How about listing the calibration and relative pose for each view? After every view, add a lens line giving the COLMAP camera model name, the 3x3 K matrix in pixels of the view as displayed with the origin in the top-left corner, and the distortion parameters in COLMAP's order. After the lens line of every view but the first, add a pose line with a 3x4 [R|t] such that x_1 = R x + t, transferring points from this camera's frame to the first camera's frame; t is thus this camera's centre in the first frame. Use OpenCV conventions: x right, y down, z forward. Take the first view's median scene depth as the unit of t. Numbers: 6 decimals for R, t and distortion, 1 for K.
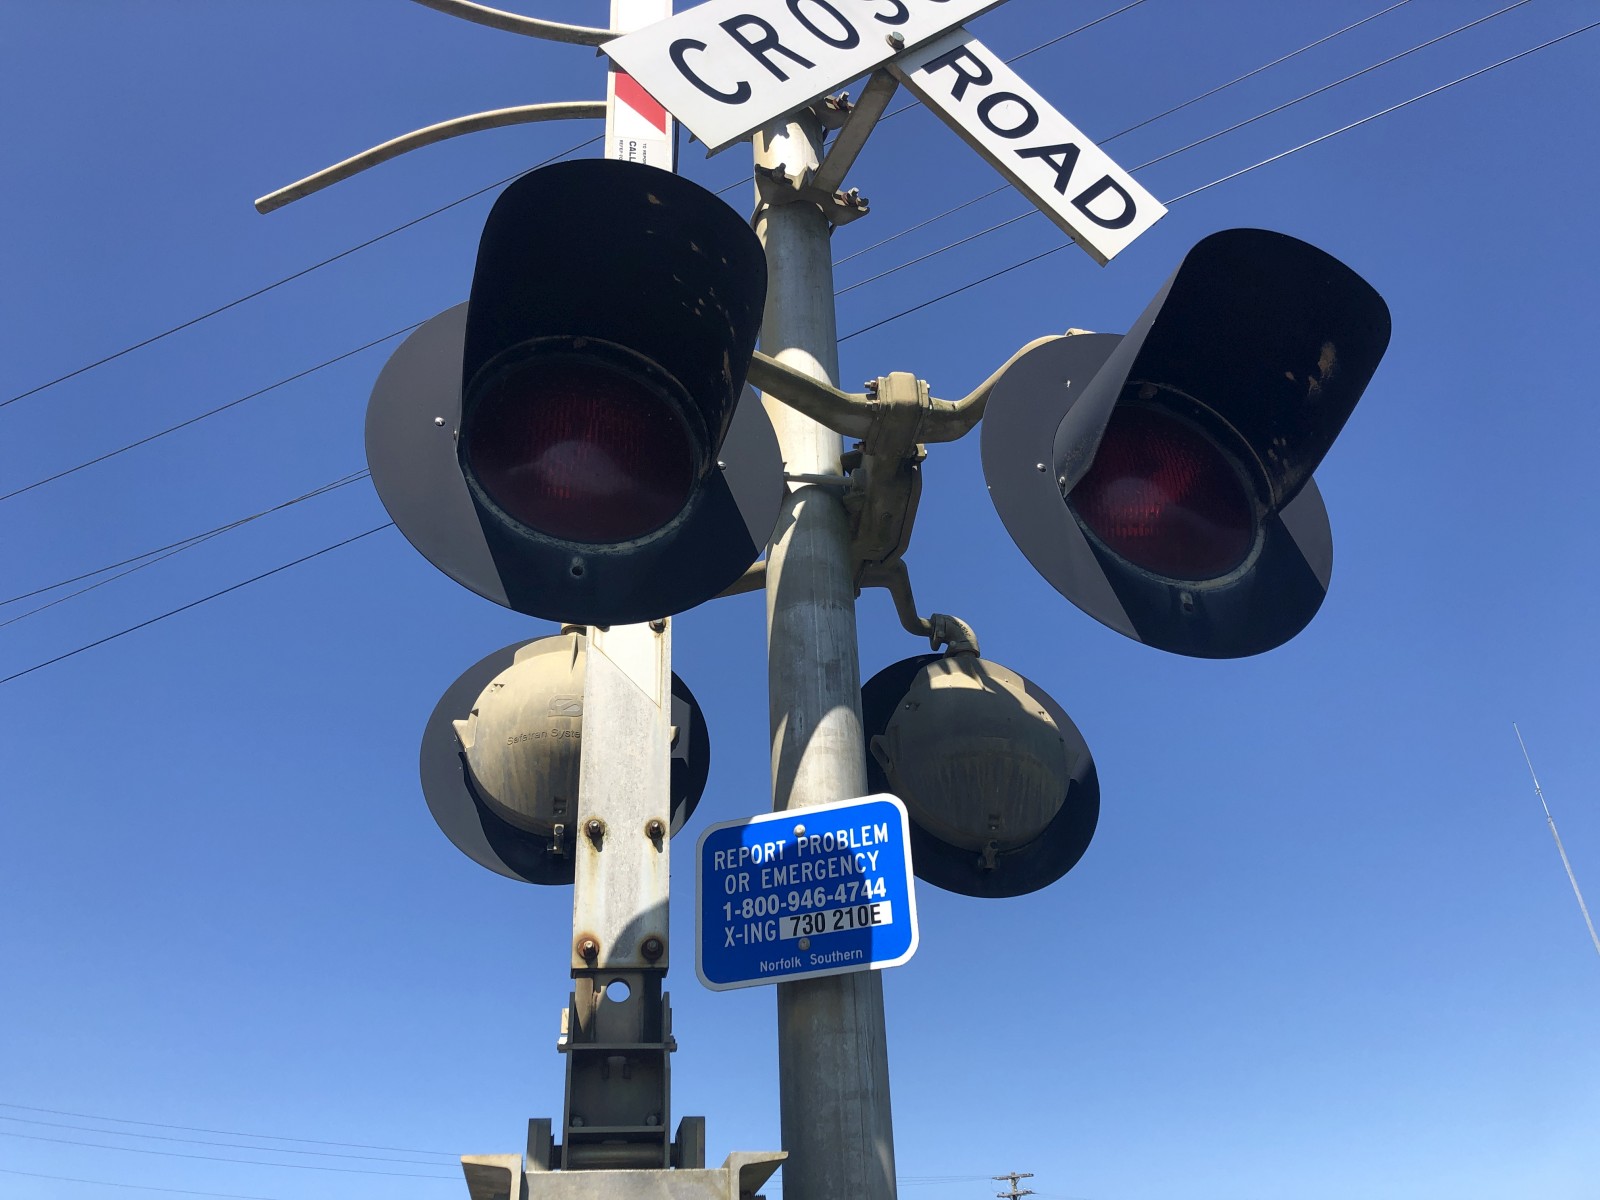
lens RADIAL K [[1321.4, 0, 825.6], [0, 1321.4, 546.2], [0, 0, 1]] dist [0.087759, -0.448393]
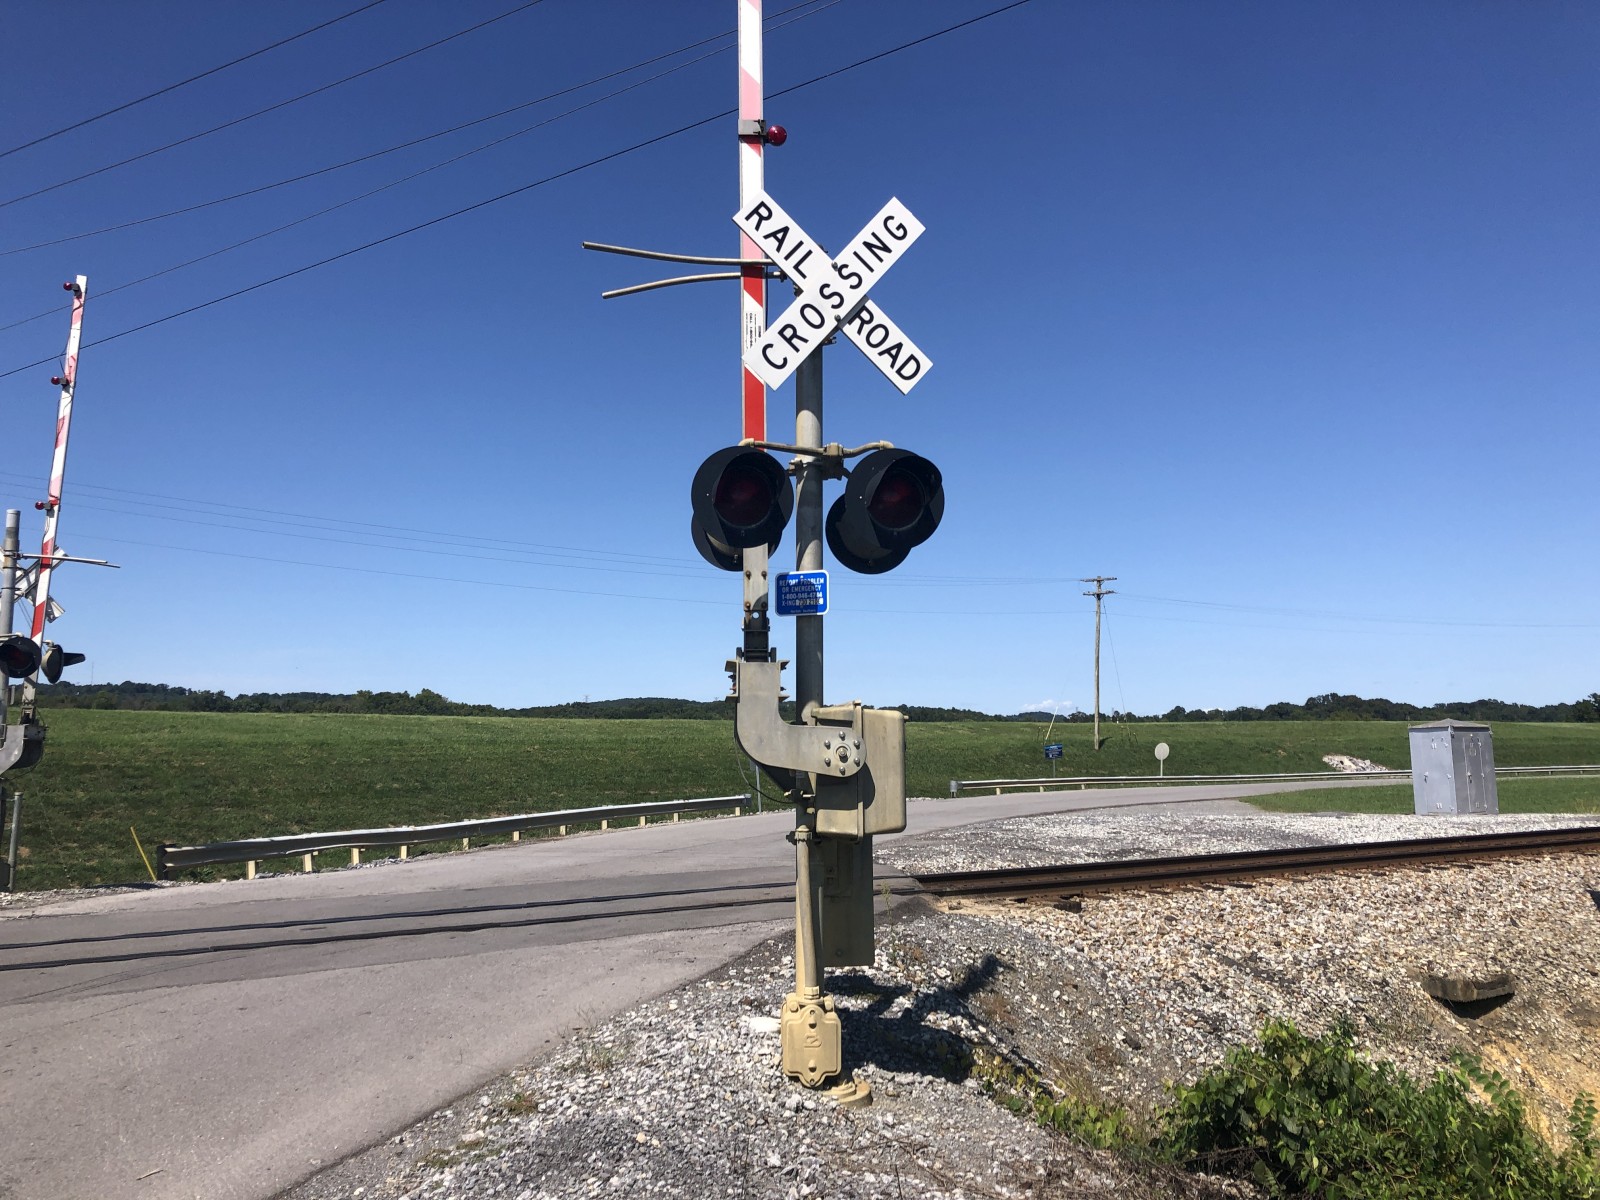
lens RADIAL K [[1307.6, 0, 814.8], [0, 1307.6, 578.0], [0, 0, 1]] dist [0.072512, -0.104937]
pose [[0.995666, 0.032402, -0.087174, 0.352076], [0.009019, 0.899286, 0.437267, -1.451802], [0.092562, -0.436158, 0.895097, -2.403006]]
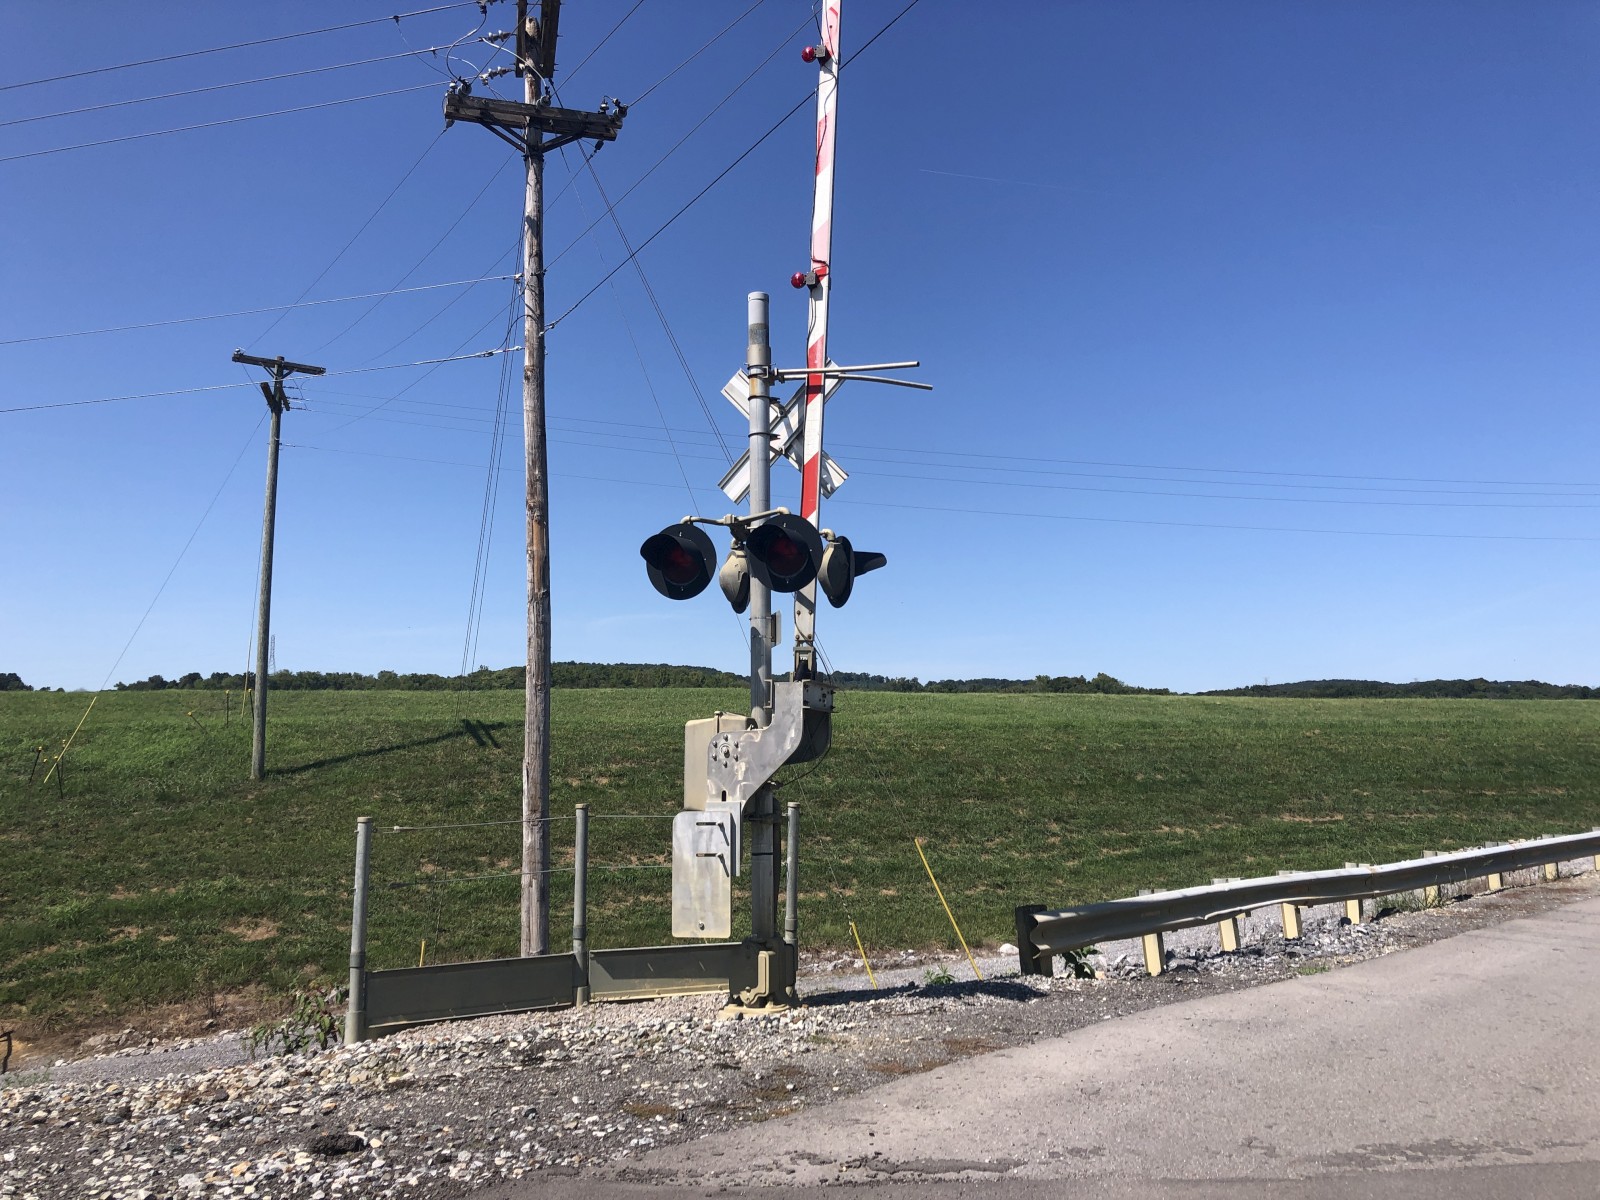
lens RADIAL K [[1307.6, 0, 814.8], [0, 1307.6, 578.0], [0, 0, 1]] dist [0.072512, -0.104937]
pose [[0.837374, -0.021064, -0.546225, -3.161728], [0.268796, 0.885967, 0.377903, 1.258602], [0.475977, -0.463269, 0.747548, 1.430715]]
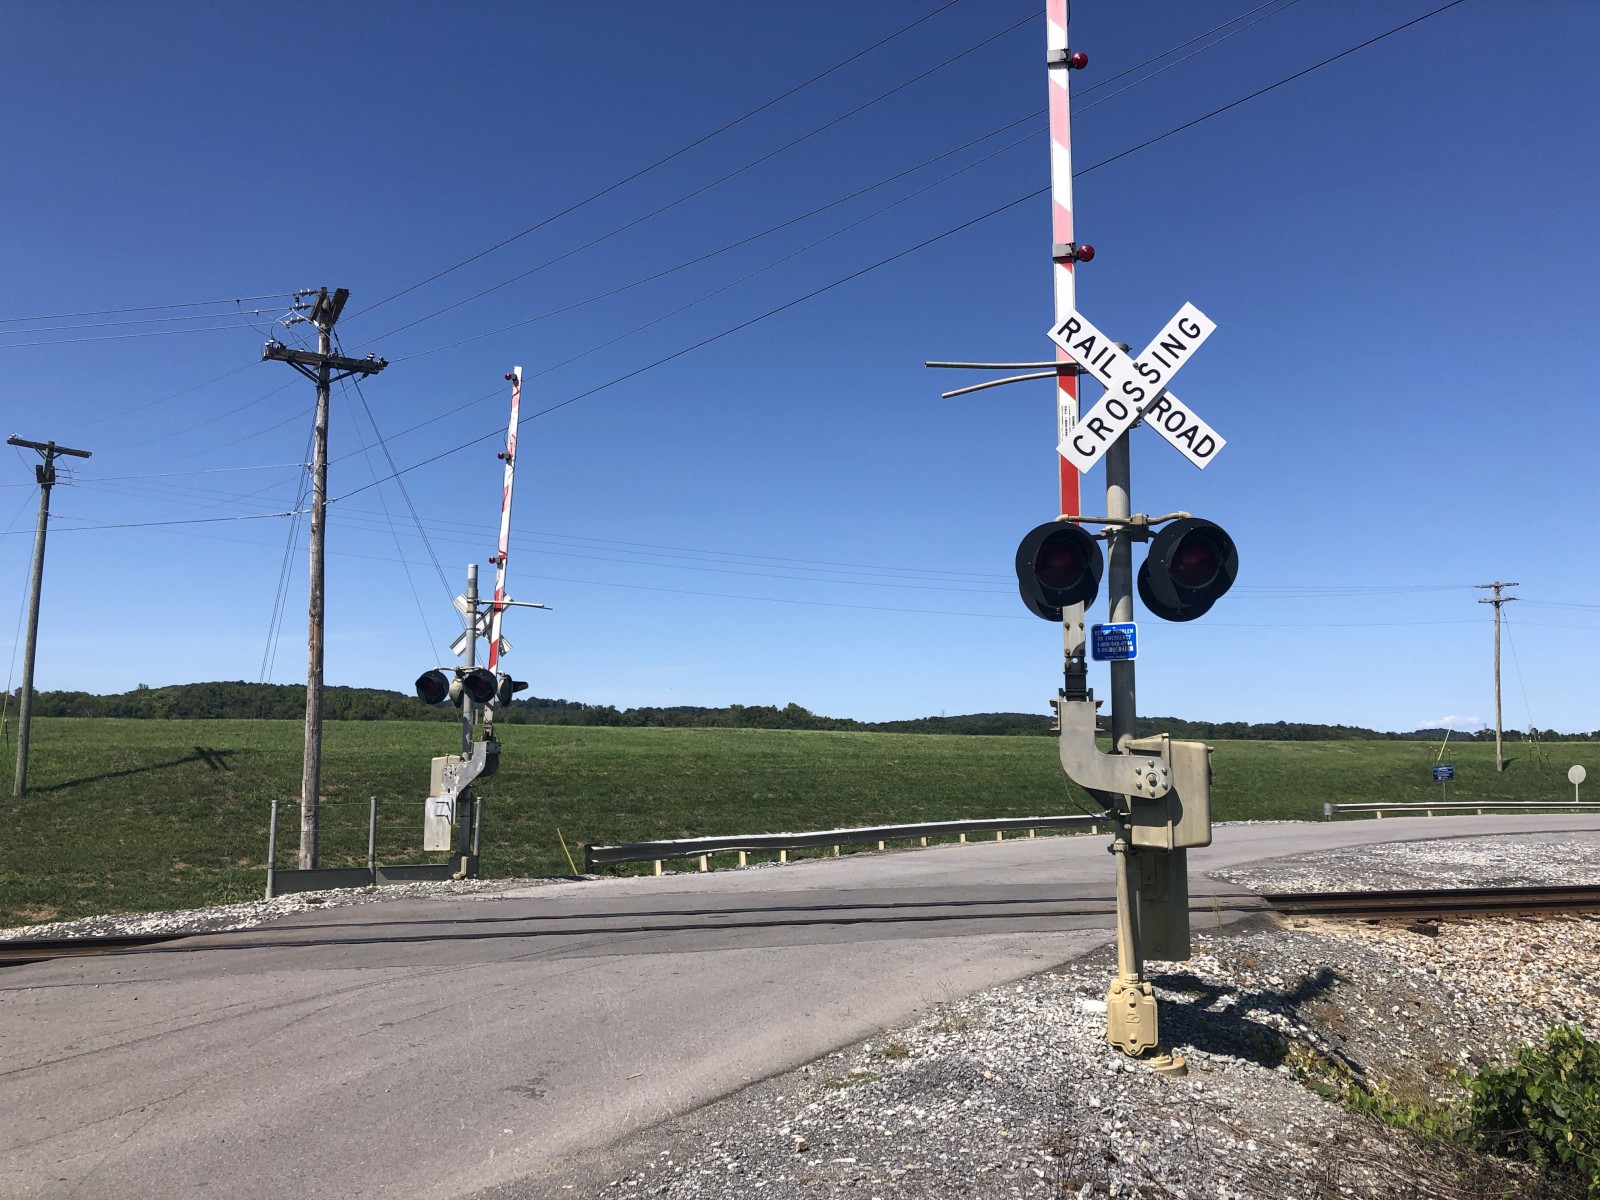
lens RADIAL K [[1325.8, 0, 814.4], [0, 1325.8, 592.8], [0, 0, 1]] dist [0.064576, -0.080355]
pose [[0.937551, 0.008338, -0.347748, 0.607412], [0.146971, 0.896601, 0.417740, -1.964870], [0.315275, -0.442762, 0.839383, -3.115969]]
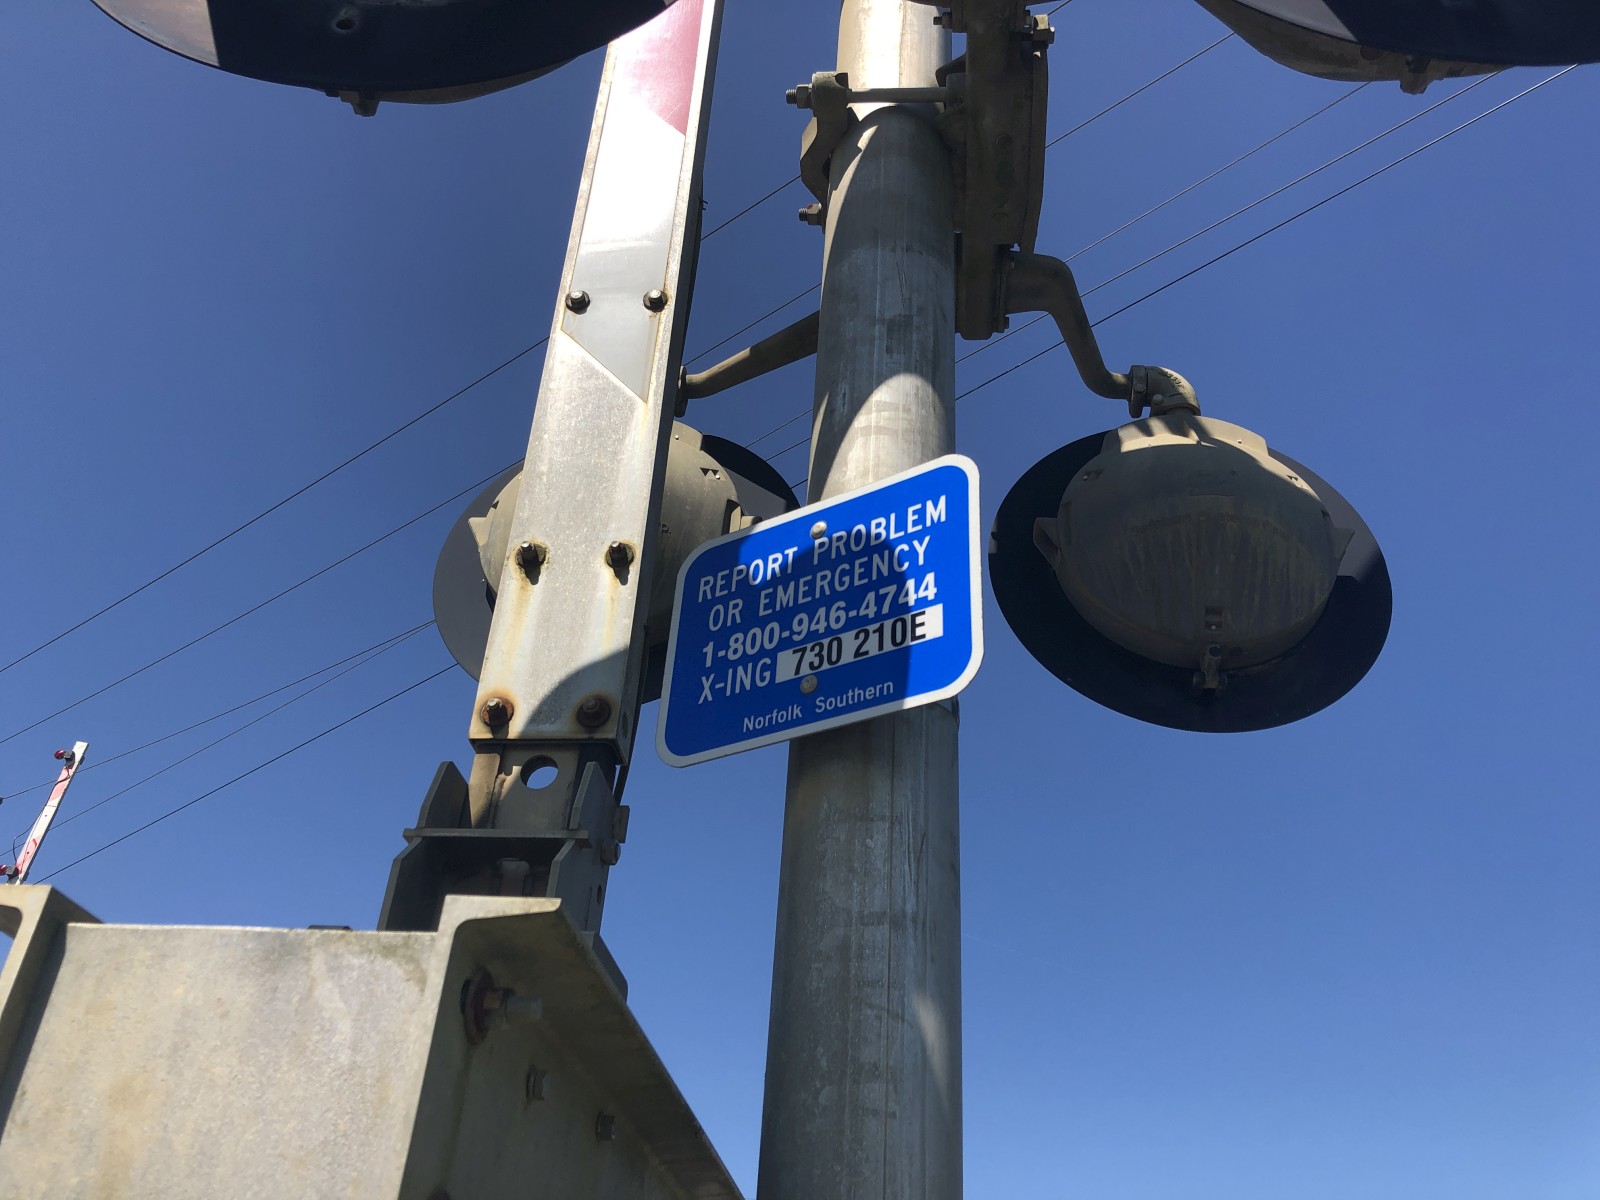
lens RADIAL K [[1318.4, 0, 836.7], [0, 1318.4, 611.7], [0, 0, 1]] dist [0.092841, -0.130839]
pose [[0.967689, -0.055715, -0.245914, 0.142793], [0.056440, 0.998398, -0.004106, 0.260709], [0.245749, -0.009906, 0.969283, 0.401098]]
